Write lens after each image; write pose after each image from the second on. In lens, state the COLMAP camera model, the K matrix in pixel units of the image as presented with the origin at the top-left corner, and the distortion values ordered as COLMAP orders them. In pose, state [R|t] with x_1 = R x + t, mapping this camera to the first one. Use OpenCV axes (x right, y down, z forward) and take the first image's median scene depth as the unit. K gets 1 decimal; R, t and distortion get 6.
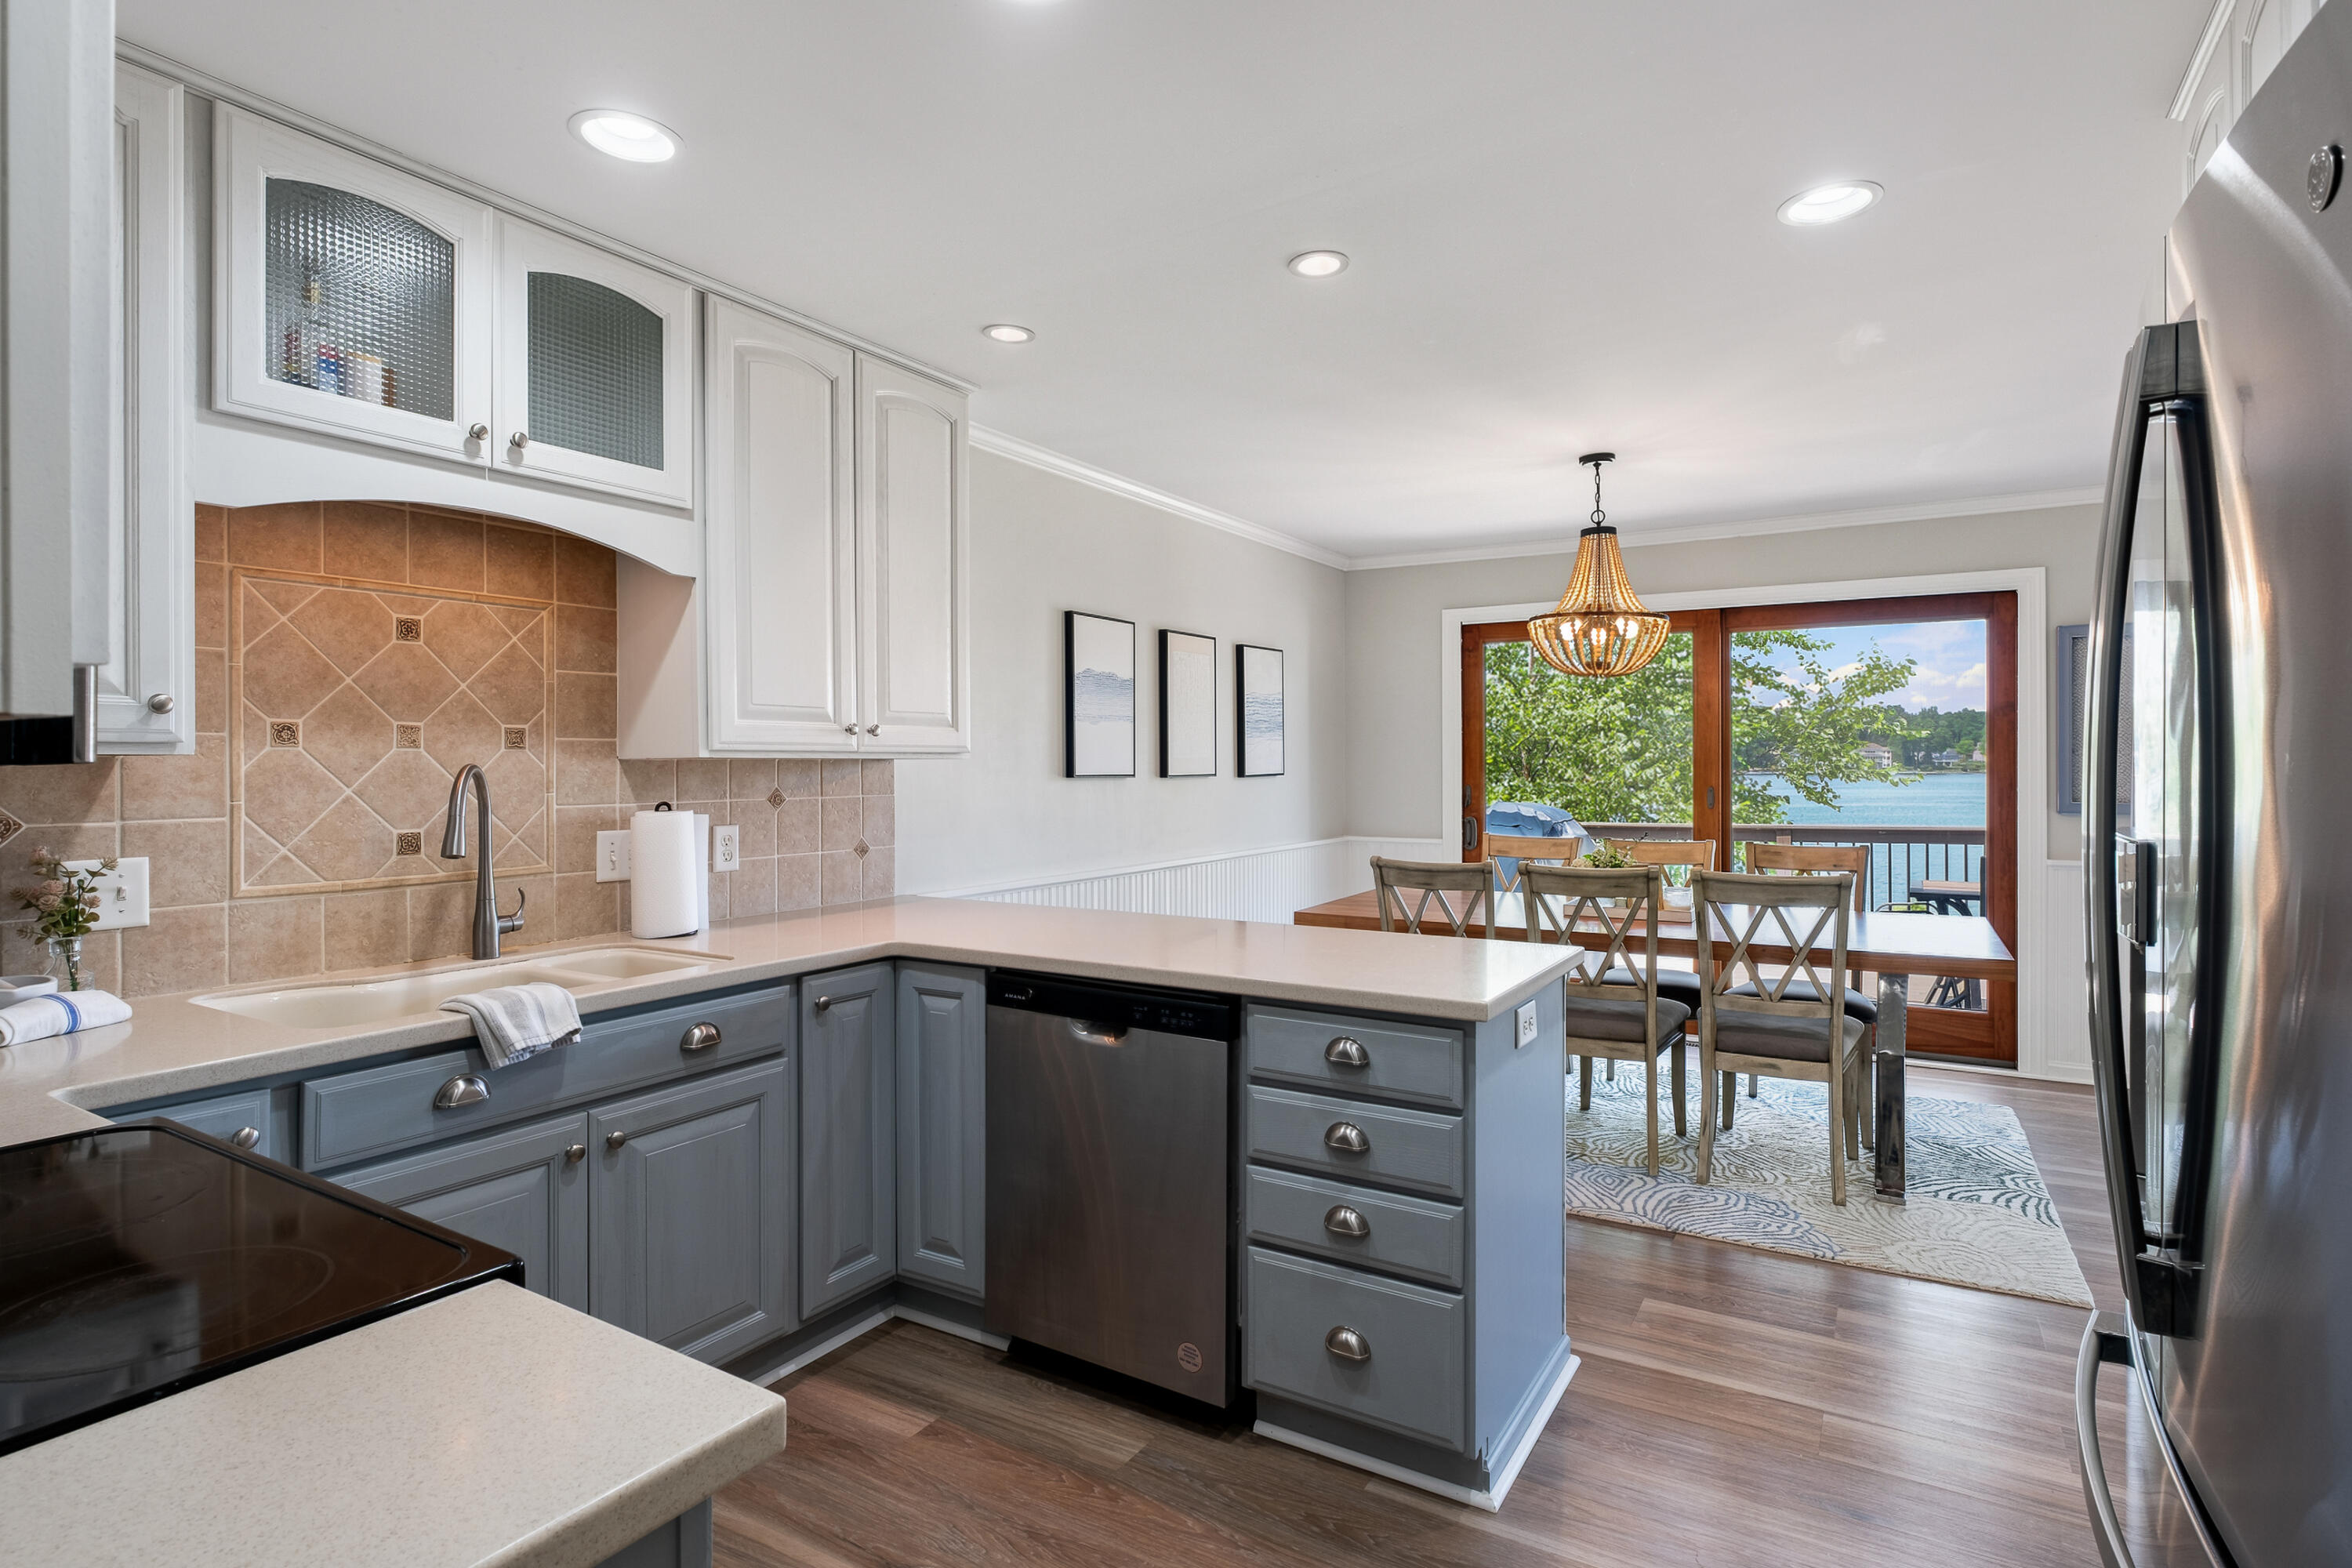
lens RADIAL K [[1185.3, 0, 1171.7], [0, 1185.3, 770.3], [0, 0, 1]] dist [-0.001997, -0.000624]
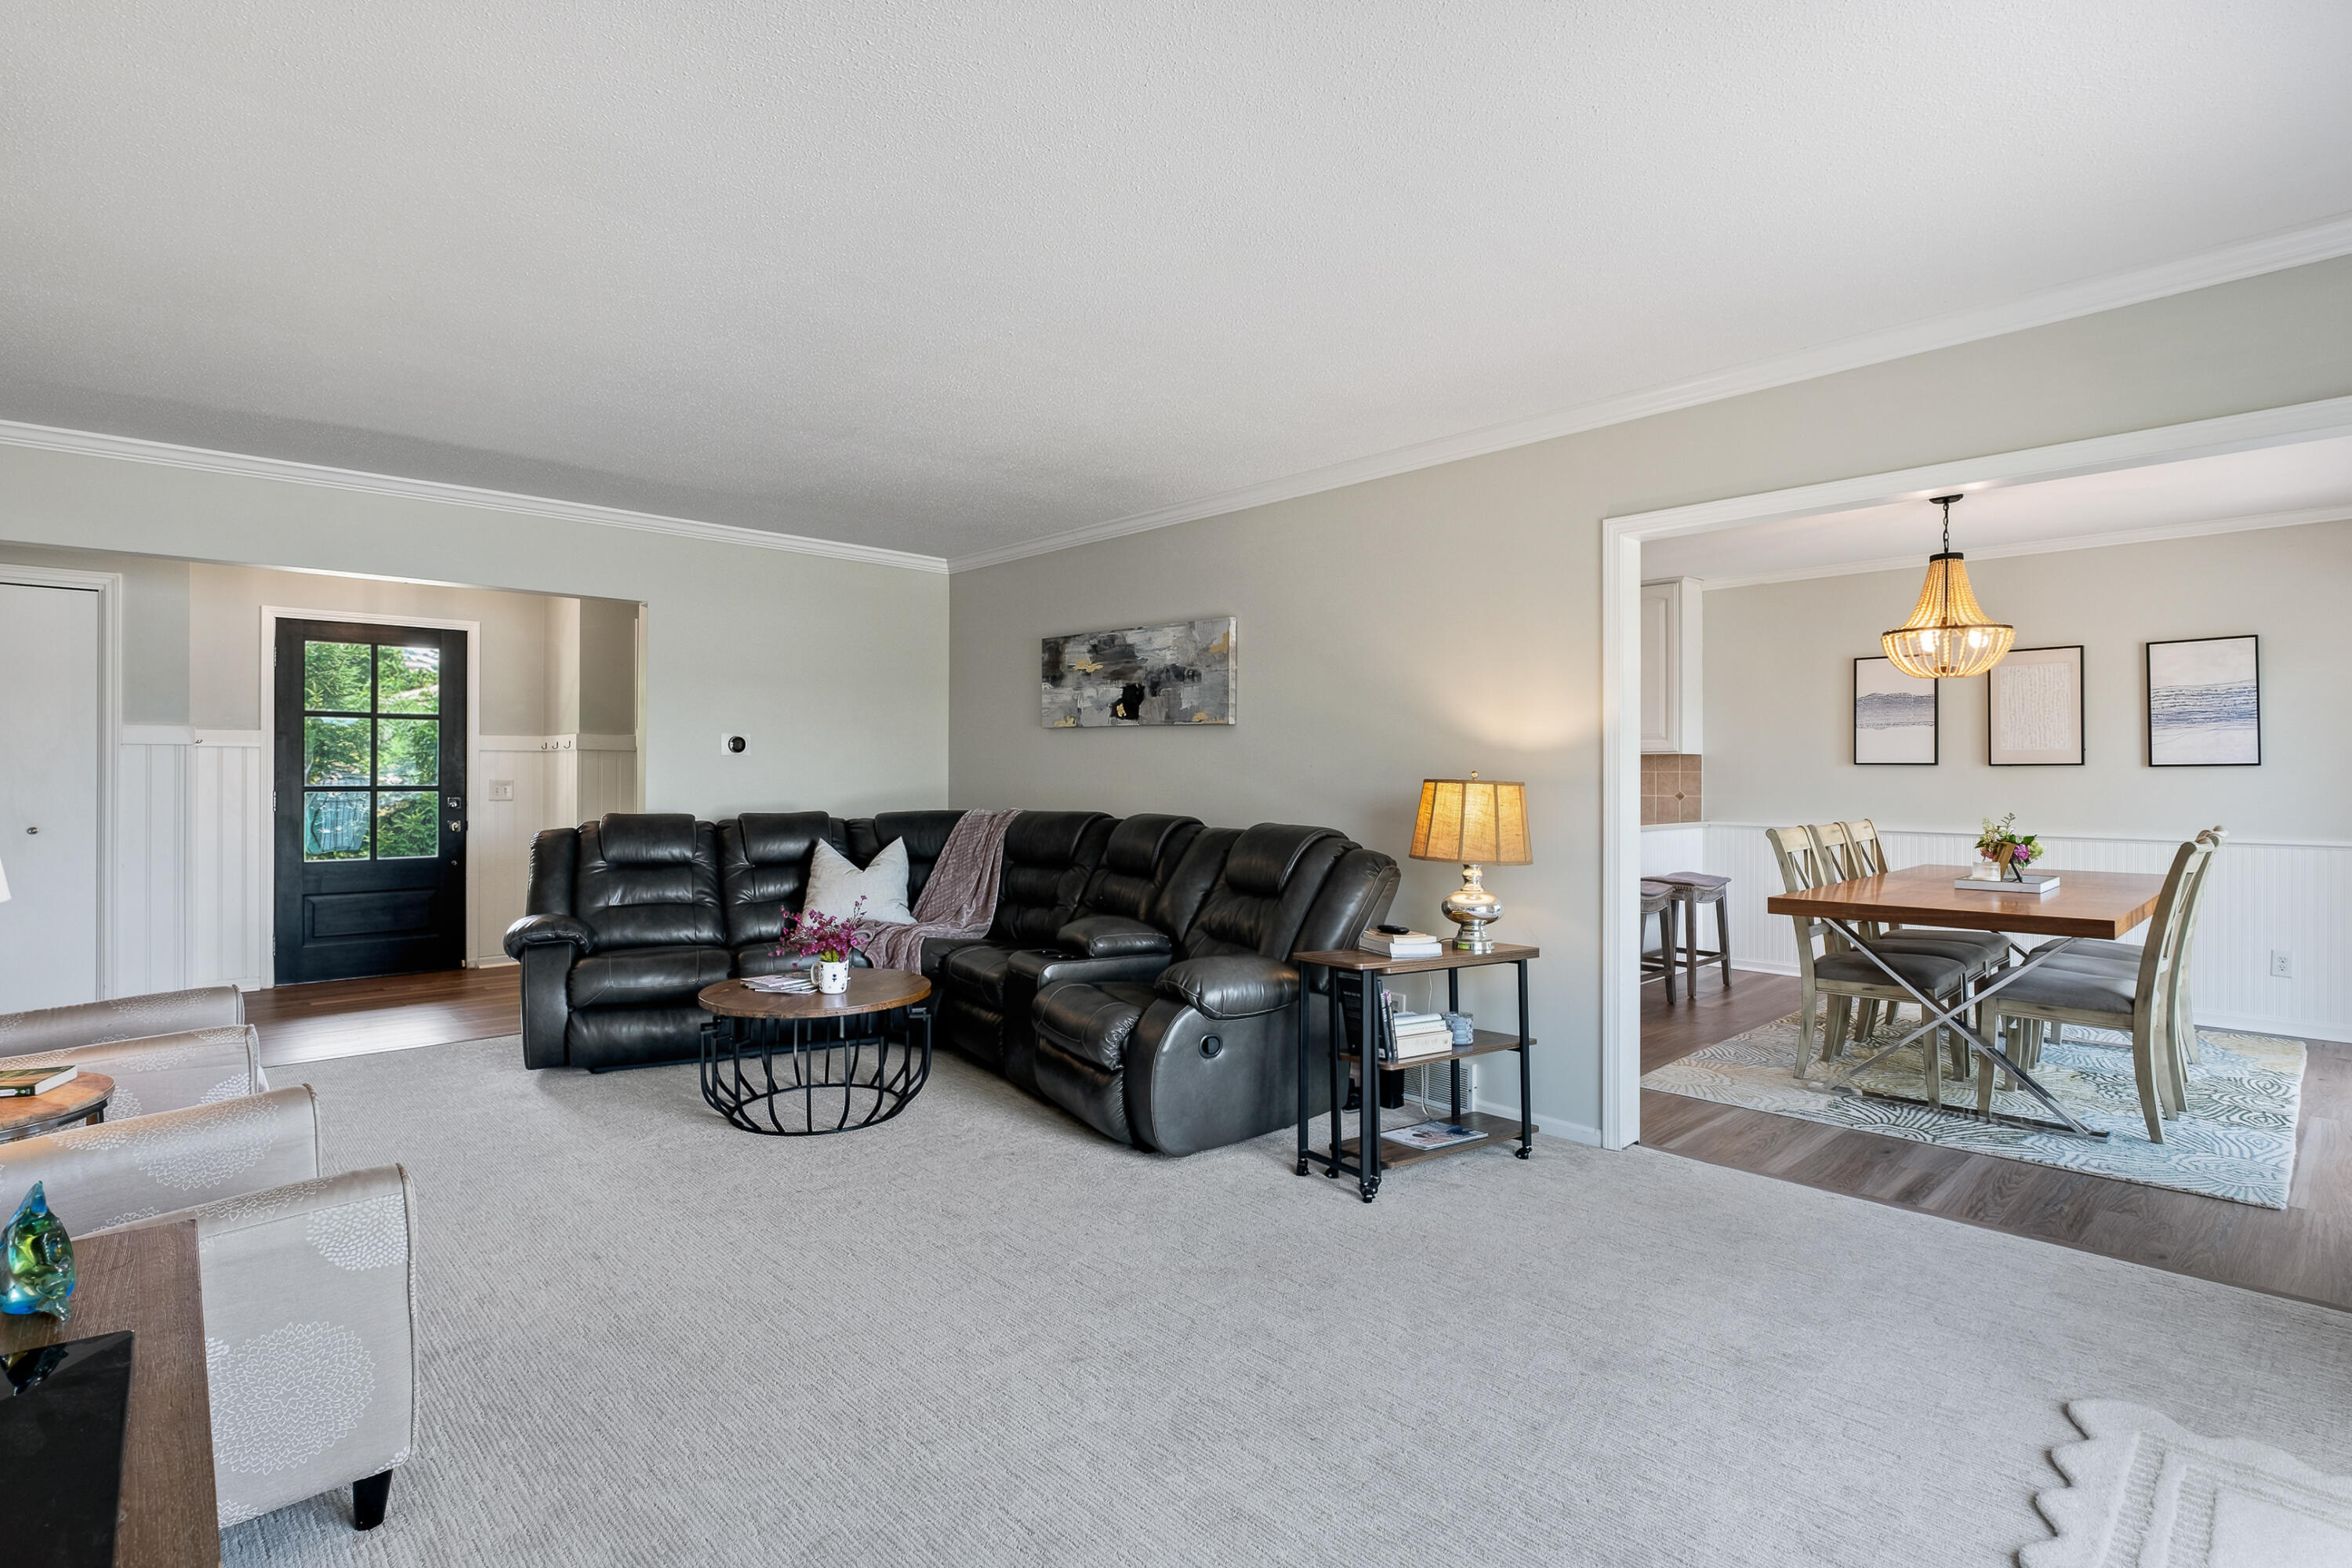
lens RADIAL K [[1160.8, 0, 1165.3], [0, 1160.8, 768.1], [0, 0, 1]] dist [0.001412, -0.000324]
pose [[-0.255789, 0.001362, -0.966732, 2.814164], [-0.006446, 0.999974, 0.003114, 0.020877], [0.966711, 0.007028, -0.255773, 0.884781]]
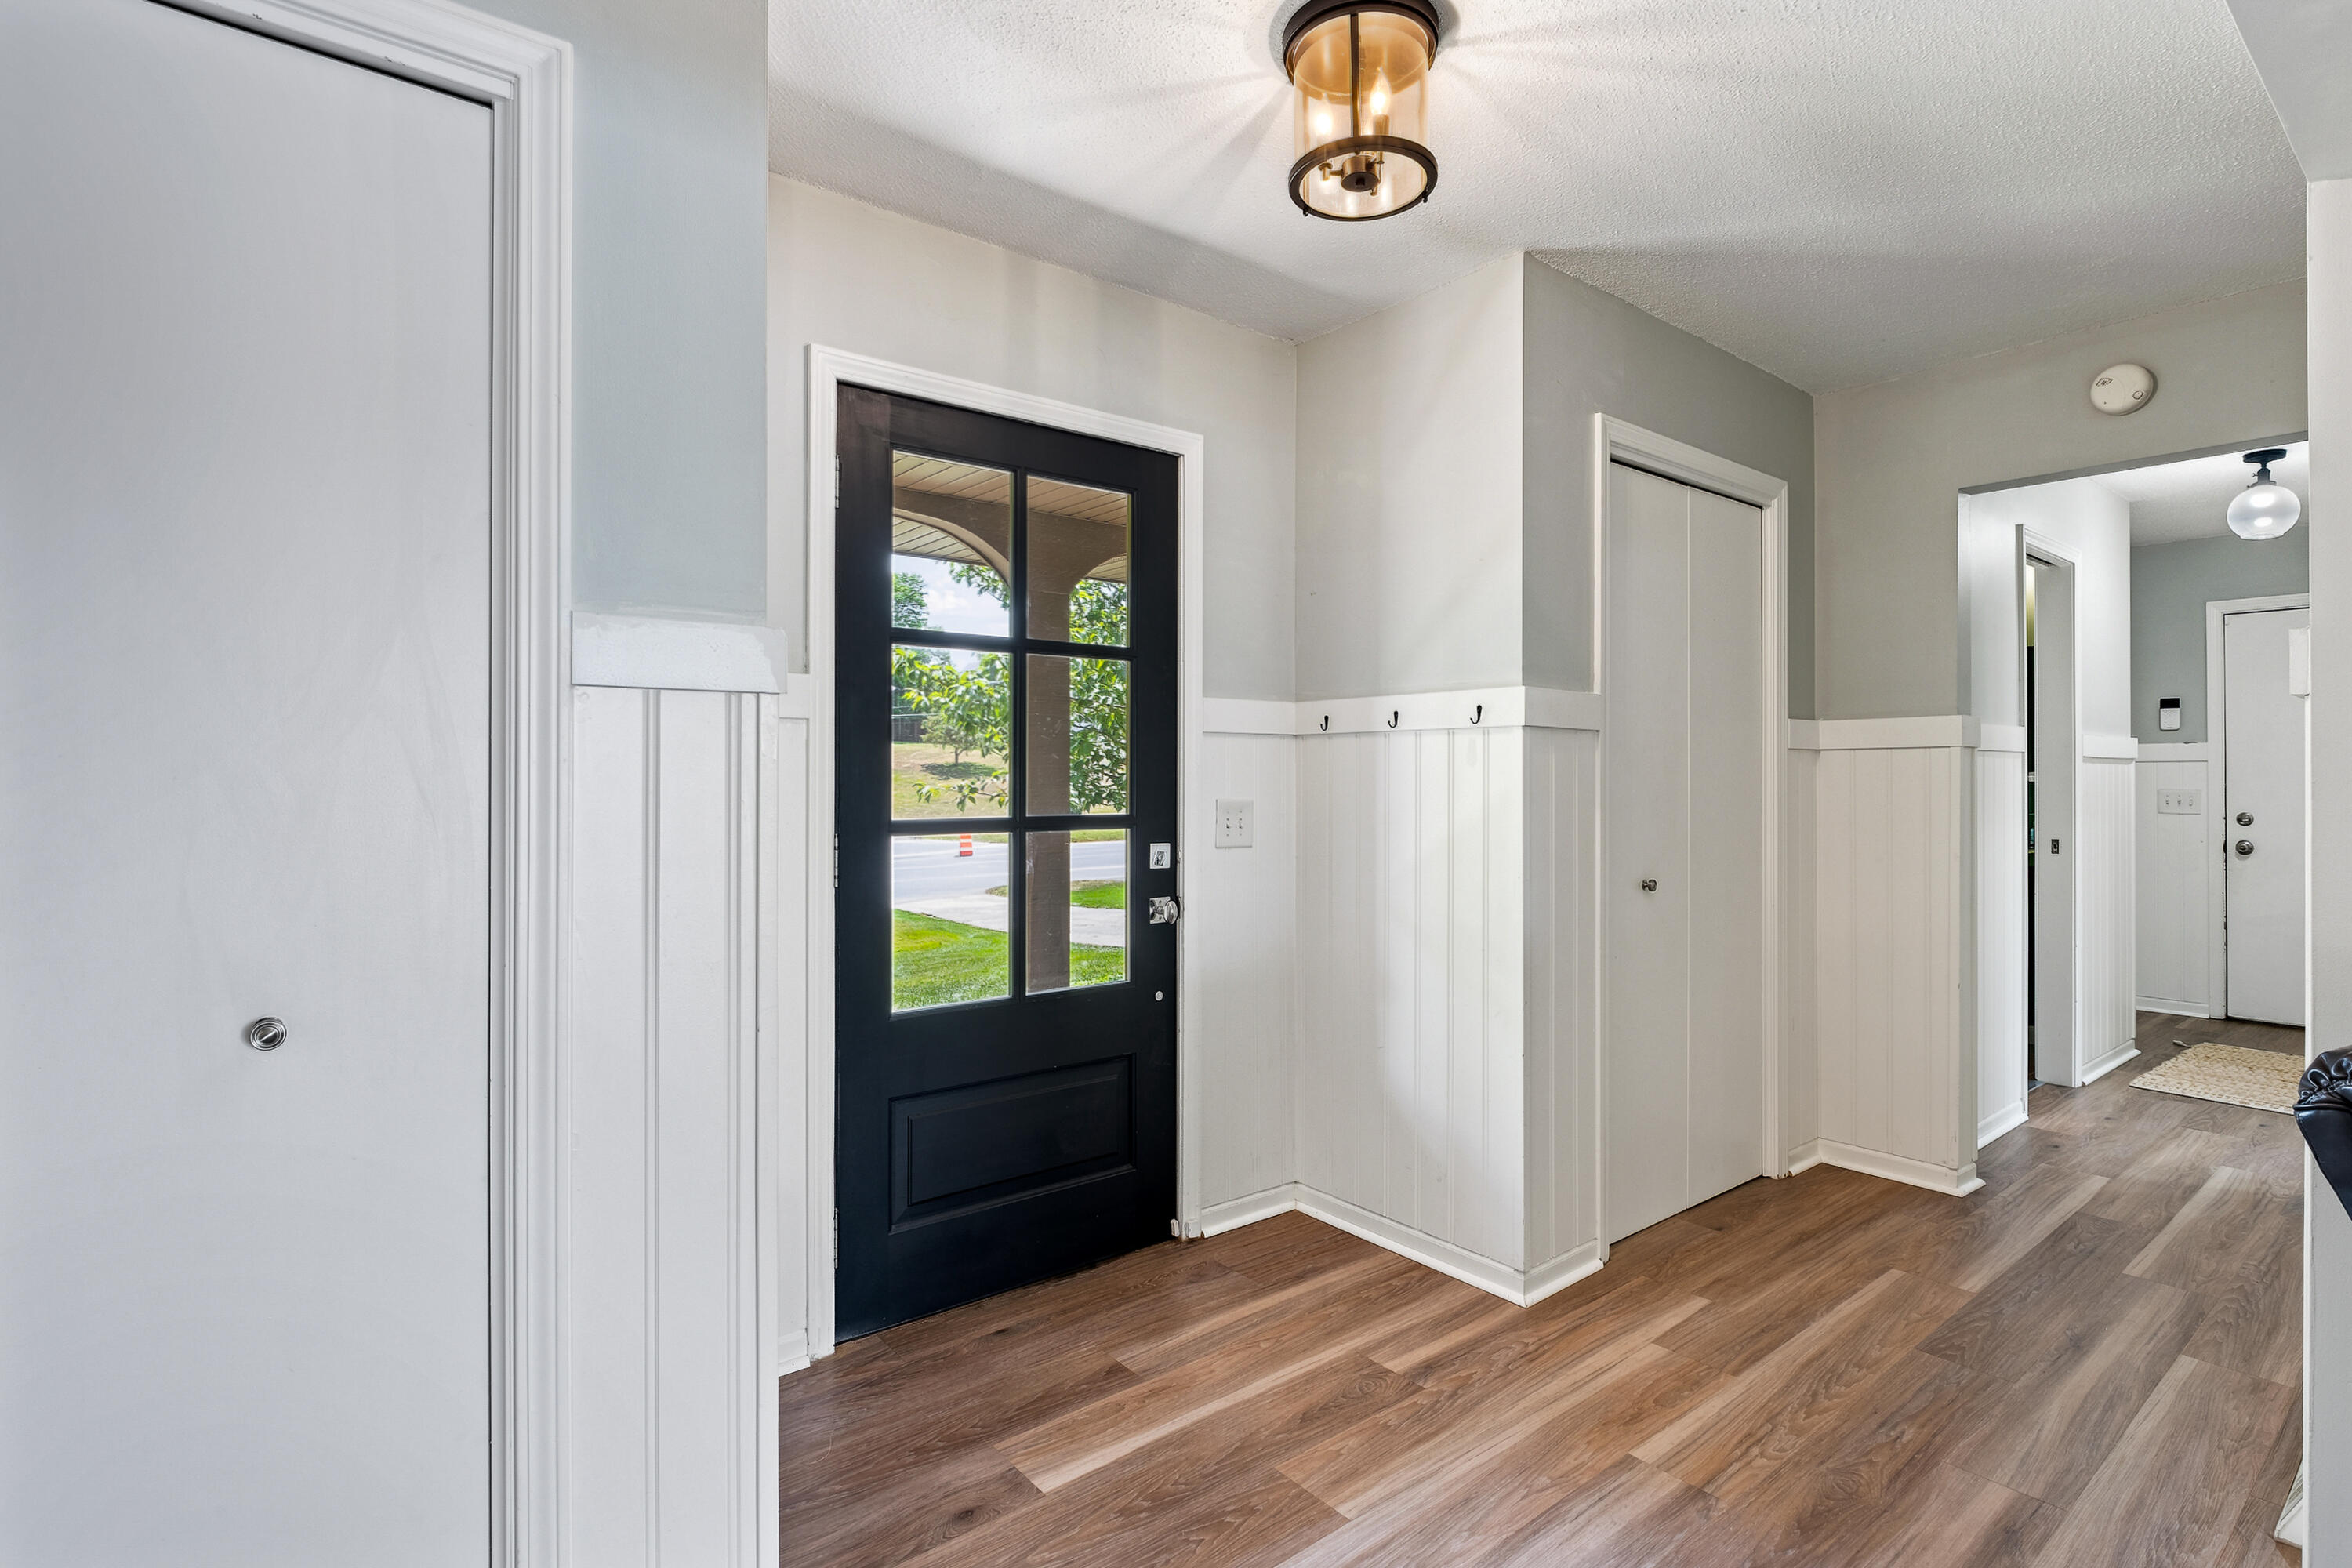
lens RADIAL K [[1160.8, 0, 1165.3], [0, 1160.8, 768.1], [0, 0, 1]] dist [0.001412, -0.000324]
pose [[-0.350533, 0.002548, -0.936547, 2.585559], [-0.005316, 0.999975, 0.004711, 0.022459], [0.936535, 0.006630, -0.350510, 0.499357]]
